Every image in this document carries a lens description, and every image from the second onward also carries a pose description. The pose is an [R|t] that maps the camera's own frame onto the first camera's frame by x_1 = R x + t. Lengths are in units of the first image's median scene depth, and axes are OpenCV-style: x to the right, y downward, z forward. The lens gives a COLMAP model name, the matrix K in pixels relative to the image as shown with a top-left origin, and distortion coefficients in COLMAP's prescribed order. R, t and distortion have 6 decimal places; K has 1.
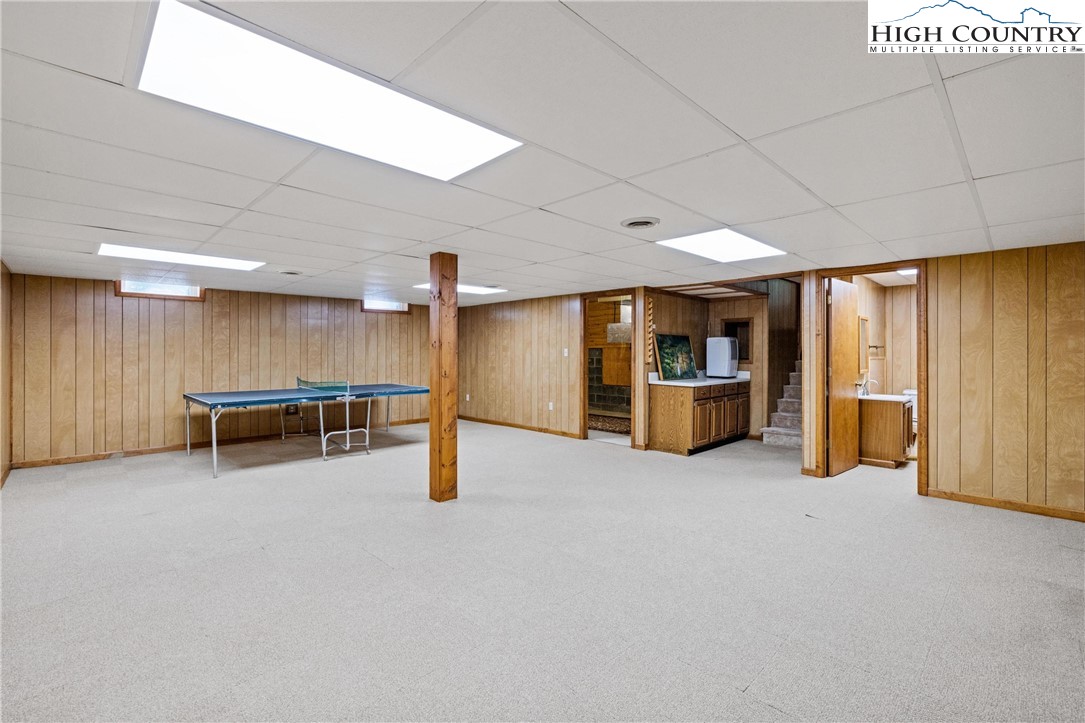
lens RADIAL K [[478.0, 0, 543.1], [0, 478.0, 351.5], [0, 0, 1]] dist [0.000158, 0.000053]
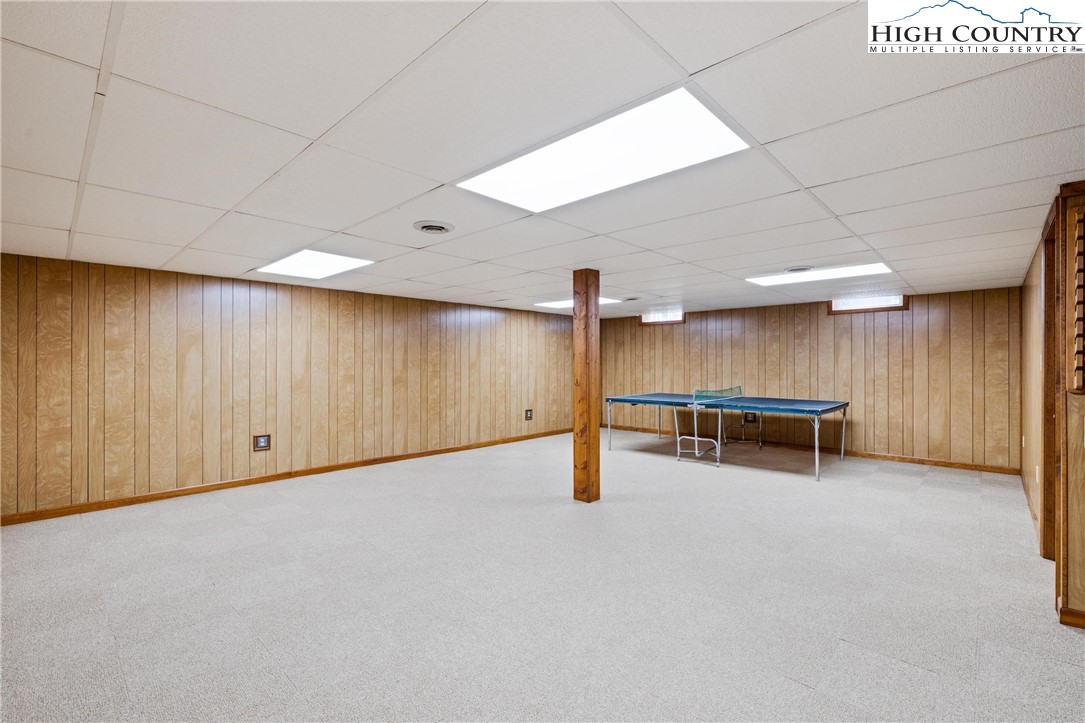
lens RADIAL K [[481.0, 0, 535.9], [0, 481.0, 362.7], [0, 0, 1]] dist [-0.002612, -0.000204]
pose [[0.025177, -0.000868, -0.999683, 0.603722], [0.001667, 0.999998, -0.000827, 0.002332], [0.999682, -0.001645, 0.025178, 0.602396]]
